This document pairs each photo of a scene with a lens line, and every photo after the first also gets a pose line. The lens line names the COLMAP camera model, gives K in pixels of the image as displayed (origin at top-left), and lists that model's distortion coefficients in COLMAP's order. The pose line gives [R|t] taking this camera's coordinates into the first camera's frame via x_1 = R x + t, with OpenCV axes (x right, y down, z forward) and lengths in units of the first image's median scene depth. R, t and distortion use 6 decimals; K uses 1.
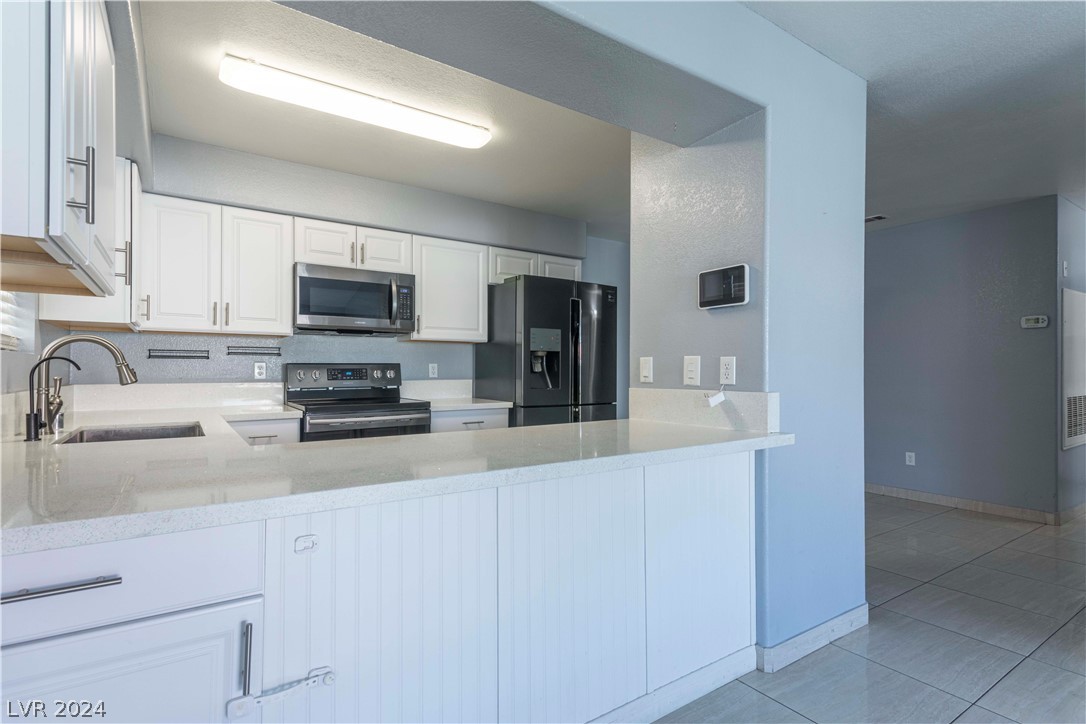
lens RADIAL K [[528.8, 0, 543.0], [0, 528.8, 362.0], [0, 0, 1]] dist [0.016285, -0.000059]
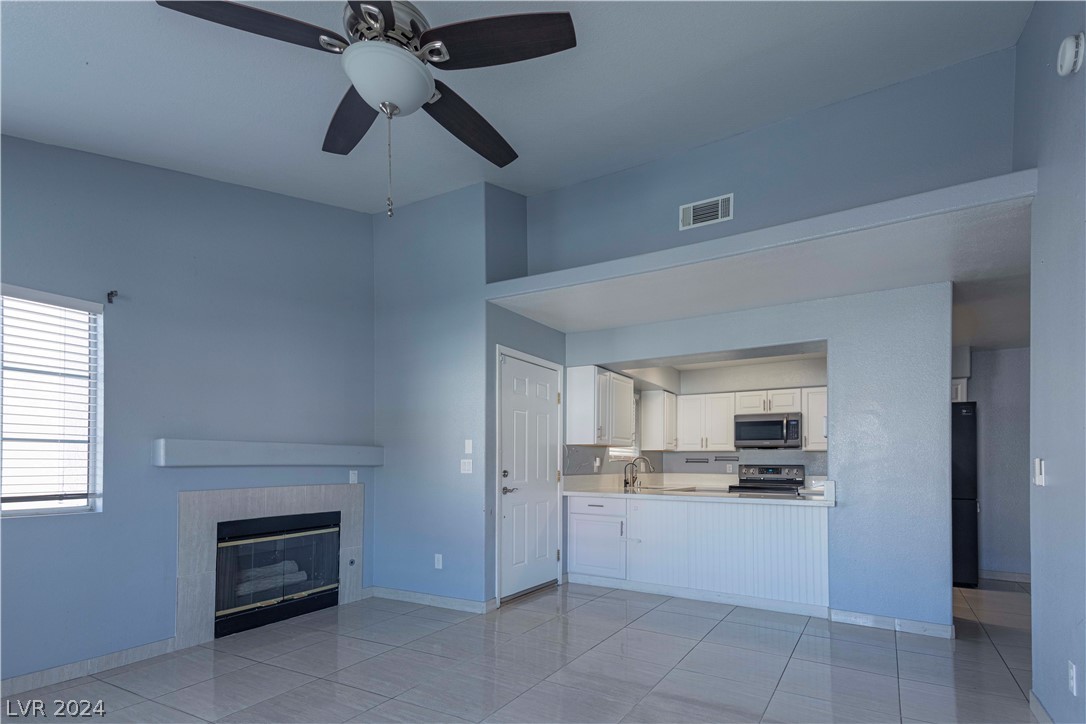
lens RADIAL K [[536.9, 0, 562.0], [0, 536.9, 449.2], [0, 0, 1]] dist [0.086629, -0.000073]
pose [[0.427838, -0.022813, -0.903567, 1.046439], [0.004731, 0.999724, -0.023001, -0.012145], [0.903843, 0.005566, 0.427828, -0.450305]]
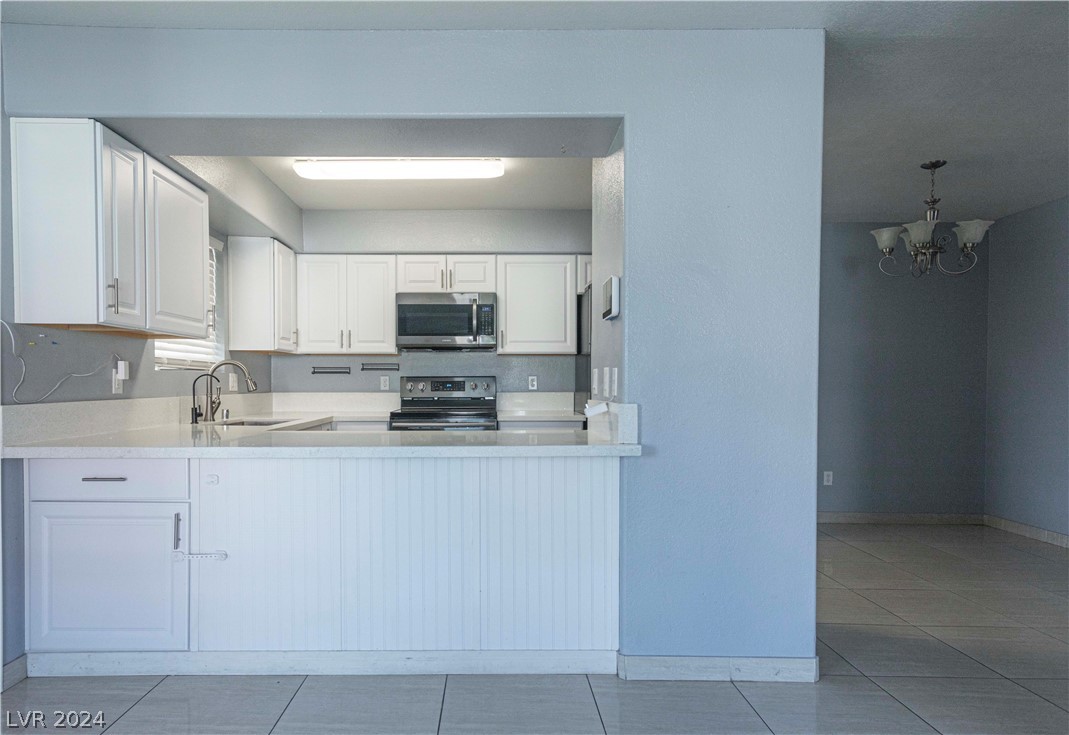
lens RADIAL K [[640.1, 0, 490.5], [0, 640.1, 391.3], [0, 0, 1]] dist [0.018126, 0.001145]
pose [[0.824633, 0.007569, -0.565617, 0.500777], [0.009040, 0.999606, 0.026556, -0.001274], [0.565595, -0.027012, 0.824241, -0.079045]]
